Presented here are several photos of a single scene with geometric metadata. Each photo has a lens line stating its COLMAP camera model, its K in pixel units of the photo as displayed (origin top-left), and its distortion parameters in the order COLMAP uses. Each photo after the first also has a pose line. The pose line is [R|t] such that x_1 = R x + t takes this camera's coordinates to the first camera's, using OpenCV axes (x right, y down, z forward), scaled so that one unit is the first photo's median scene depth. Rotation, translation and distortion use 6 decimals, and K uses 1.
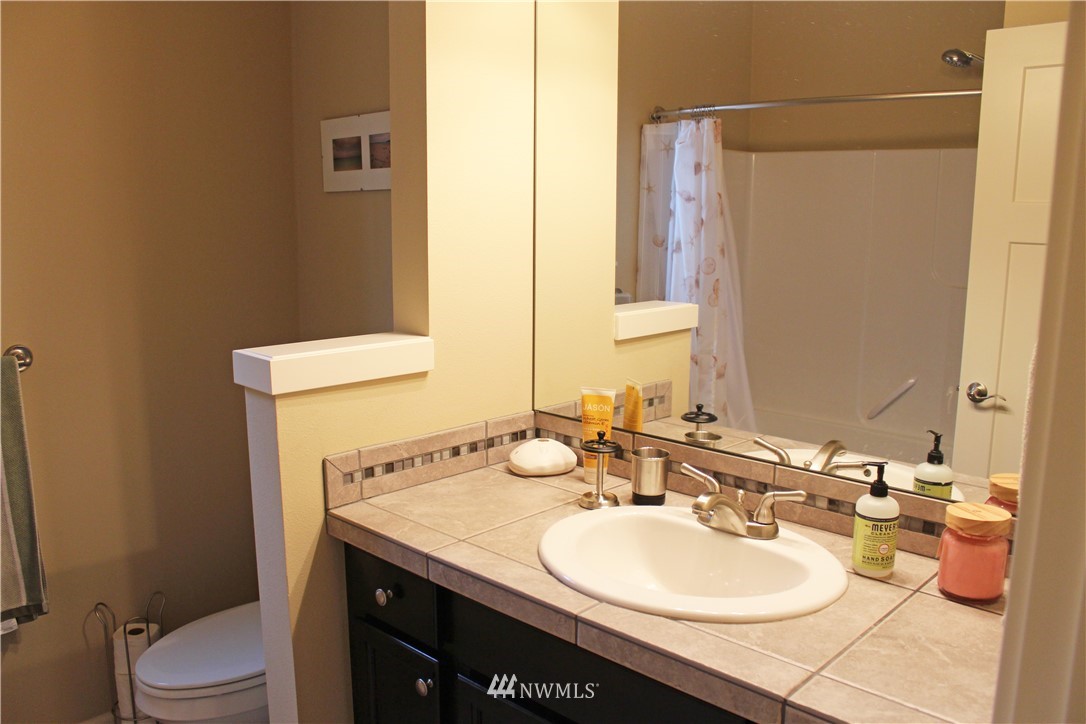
lens RADIAL K [[906.4, 0, 561.5], [0, 906.4, 381.2], [0, 0, 1]] dist [-0.143777, 0.097387]
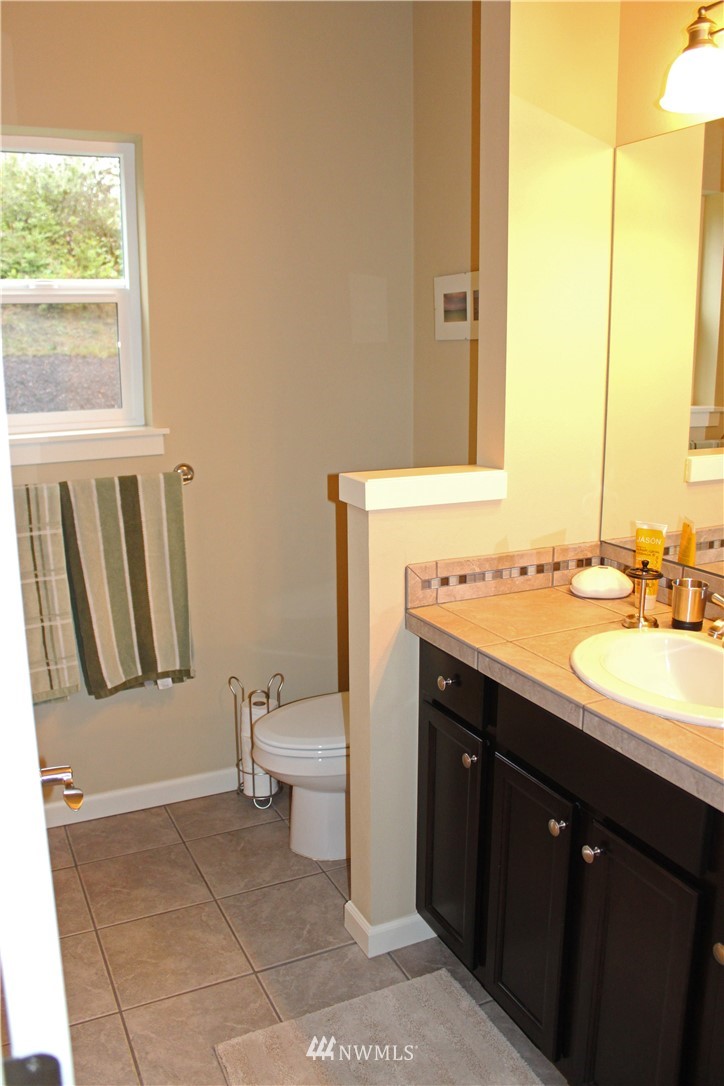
lens RADIAL K [[906.4, 0, 363.7], [0, 906.4, 542.4], [0, 0, 1]] dist [-0.143777, 0.097387]
pose [[0.931430, 0.064989, -0.358071, 0.110131], [-0.055519, 0.997784, 0.036677, 0.011645], [0.359661, -0.014282, 0.932974, -0.151909]]
